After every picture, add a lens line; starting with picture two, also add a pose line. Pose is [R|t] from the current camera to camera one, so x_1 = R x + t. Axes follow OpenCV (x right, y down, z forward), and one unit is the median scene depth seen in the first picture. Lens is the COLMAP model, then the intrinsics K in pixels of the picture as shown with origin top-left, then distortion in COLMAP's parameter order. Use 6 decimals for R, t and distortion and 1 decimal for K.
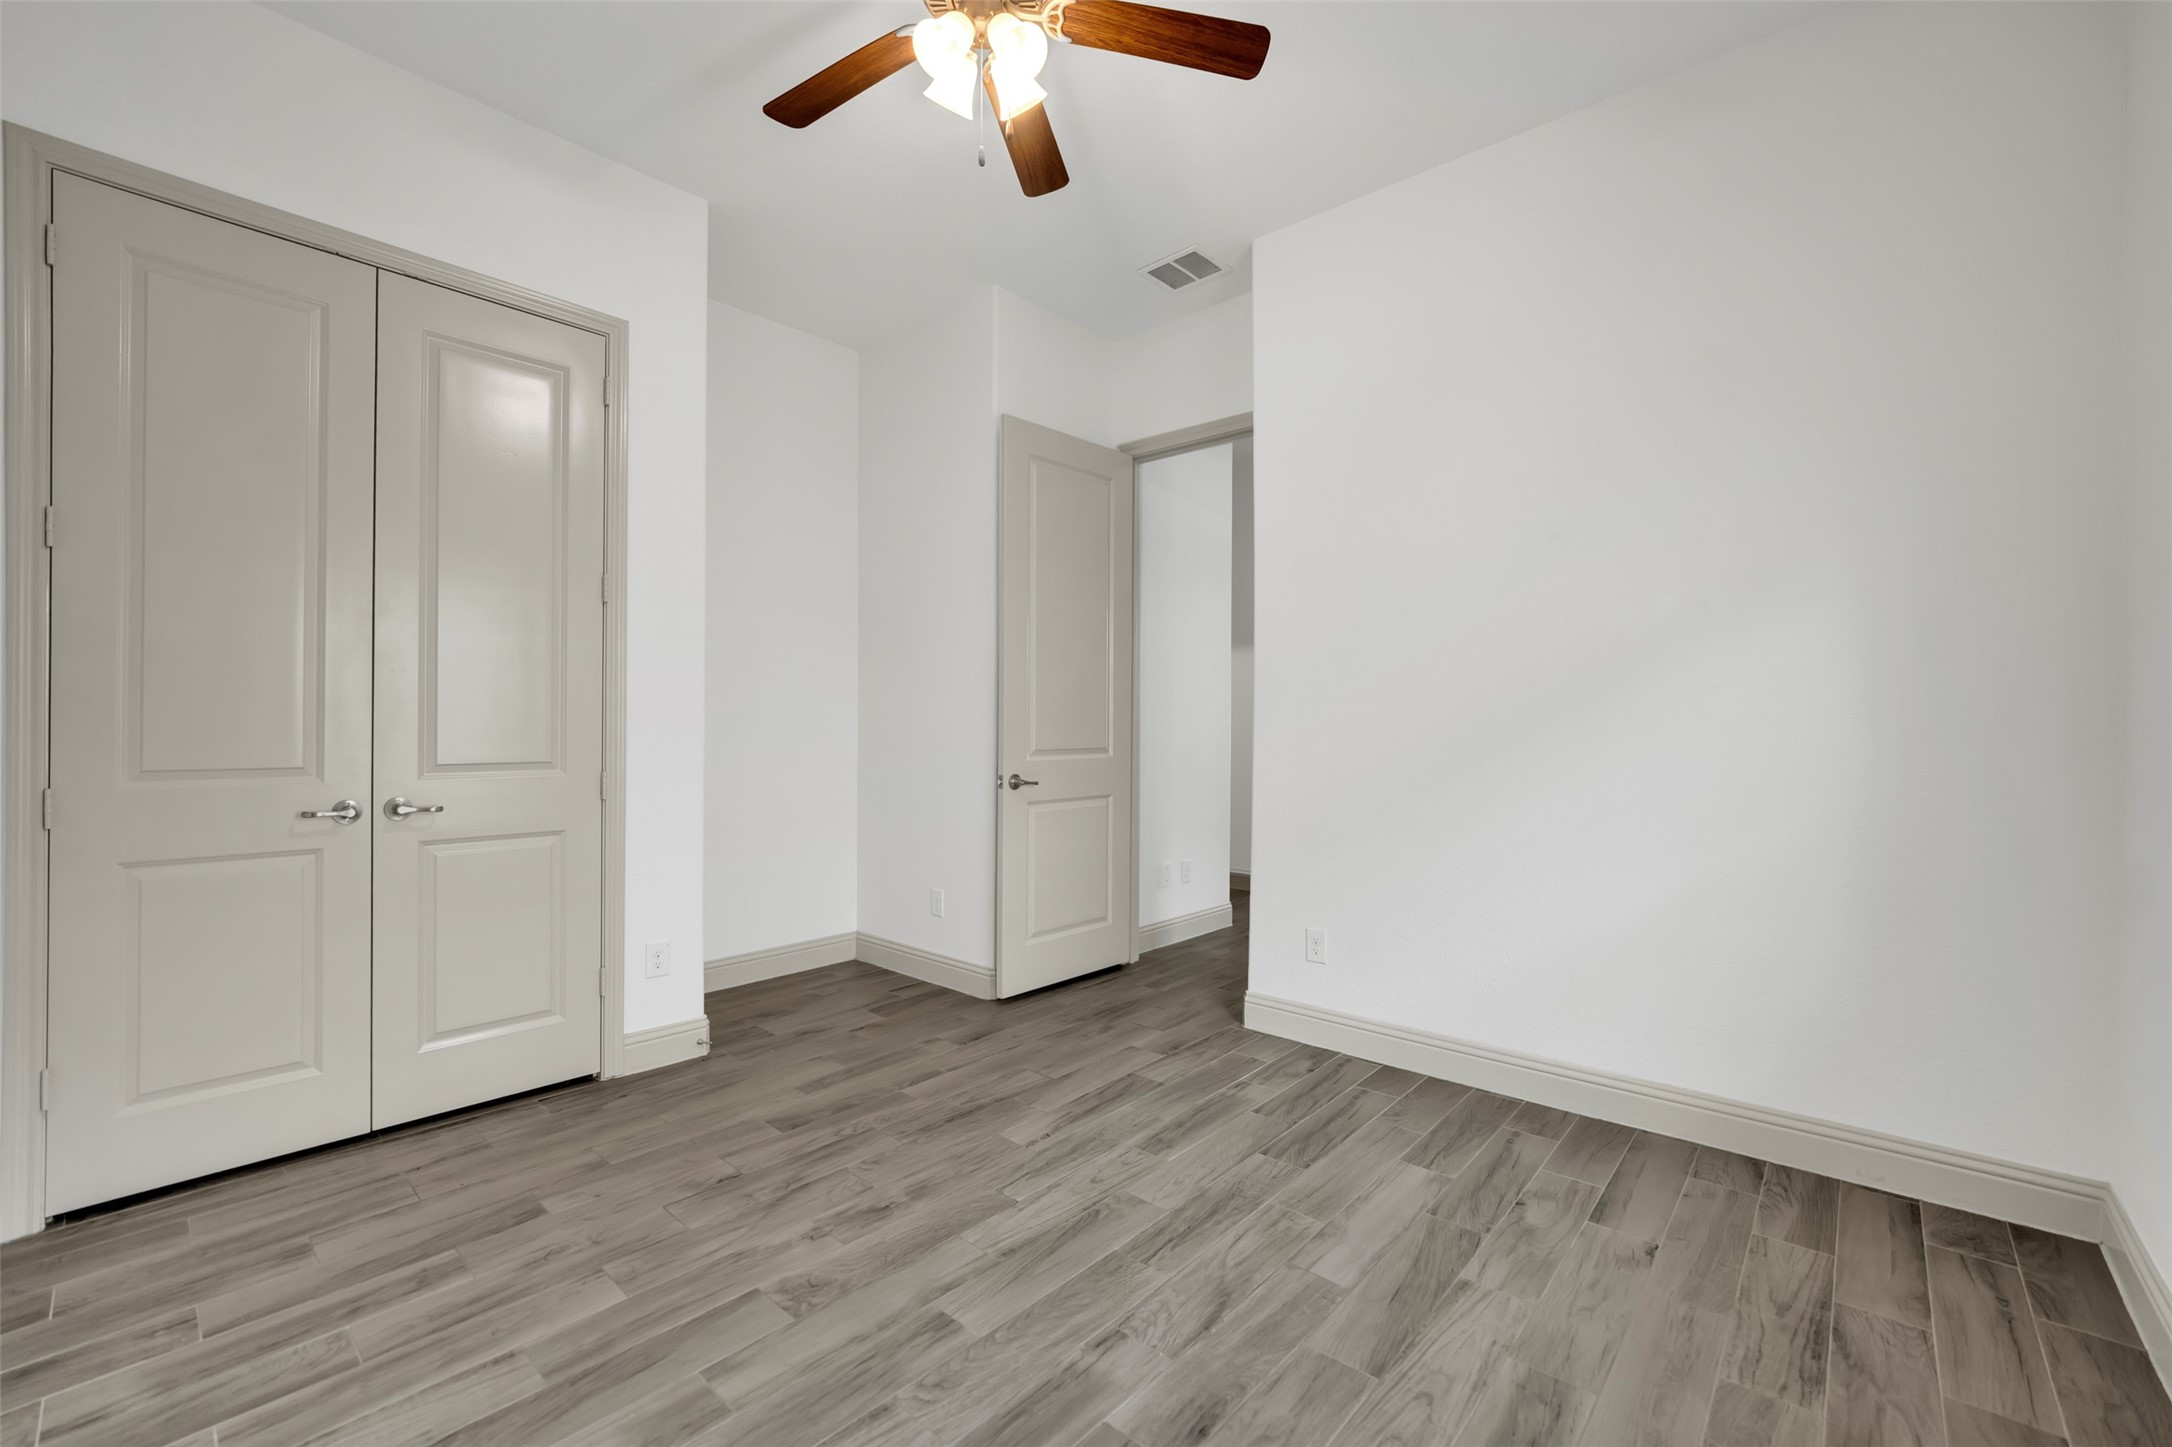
lens RADIAL K [[899.7, 0, 1086.0], [0, 899.7, 723.5], [0, 0, 1]] dist [0.000333, 0.000248]
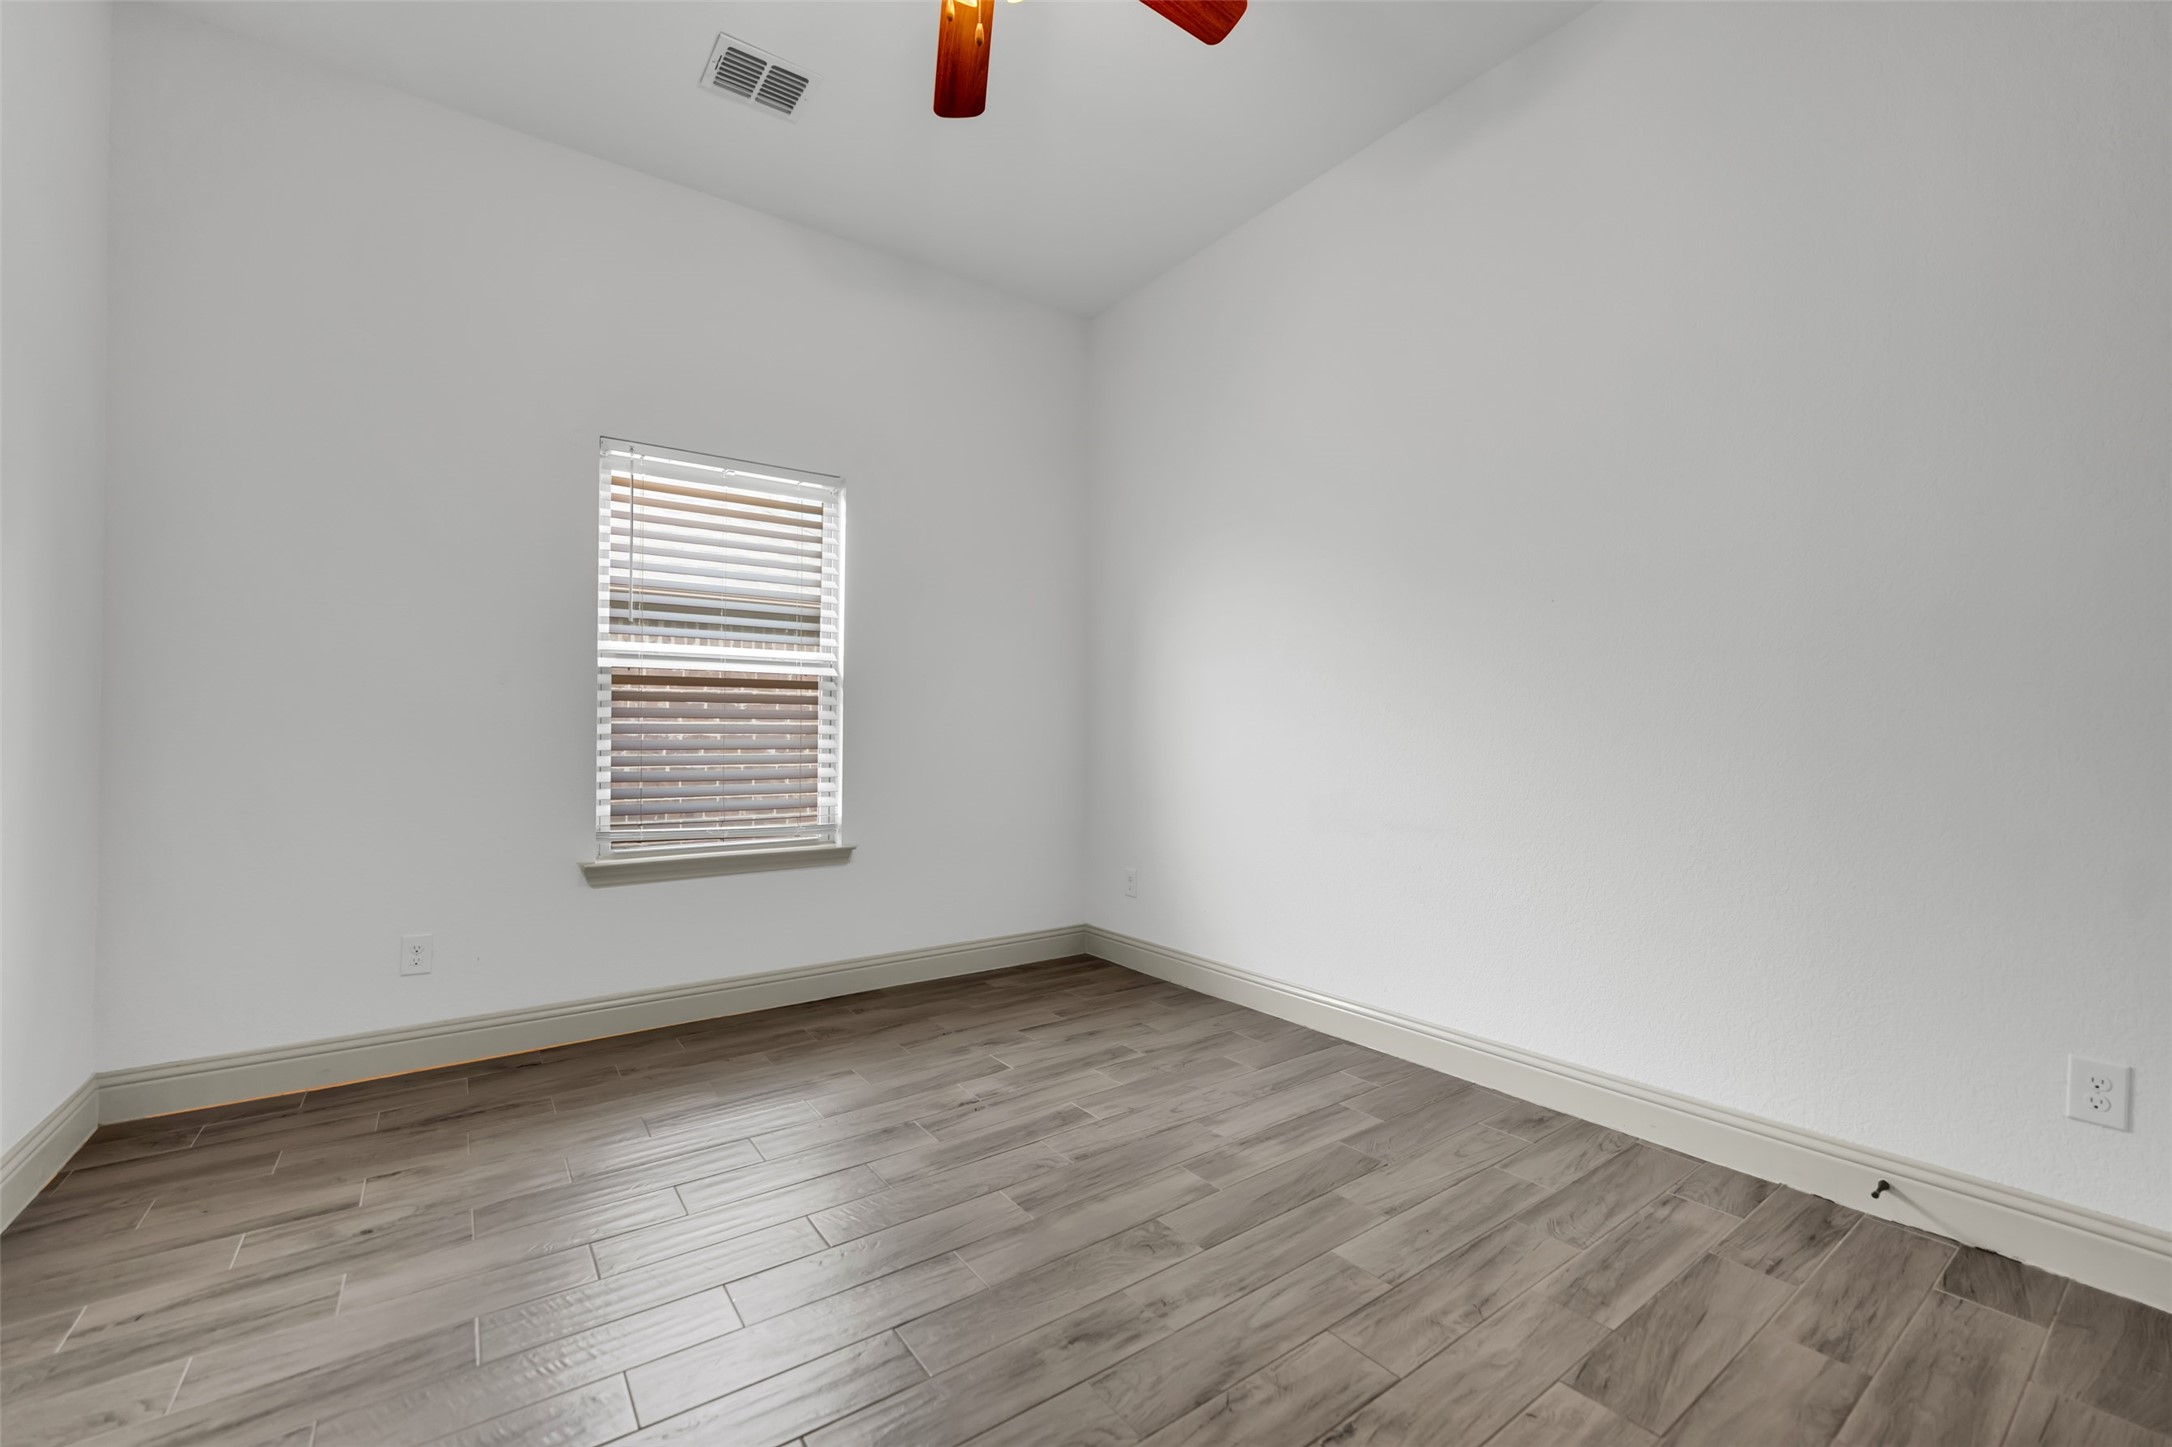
lens RADIAL K [[899.7, 0, 1086.0], [0, 899.7, 723.5], [0, 0, 1]] dist [0.000333, 0.000248]
pose [[-0.976406, 0.013243, 0.215535, -0.443662], [0.009286, 0.999769, -0.019360, 0.071861], [-0.215742, -0.016901, -0.976304, 1.925787]]
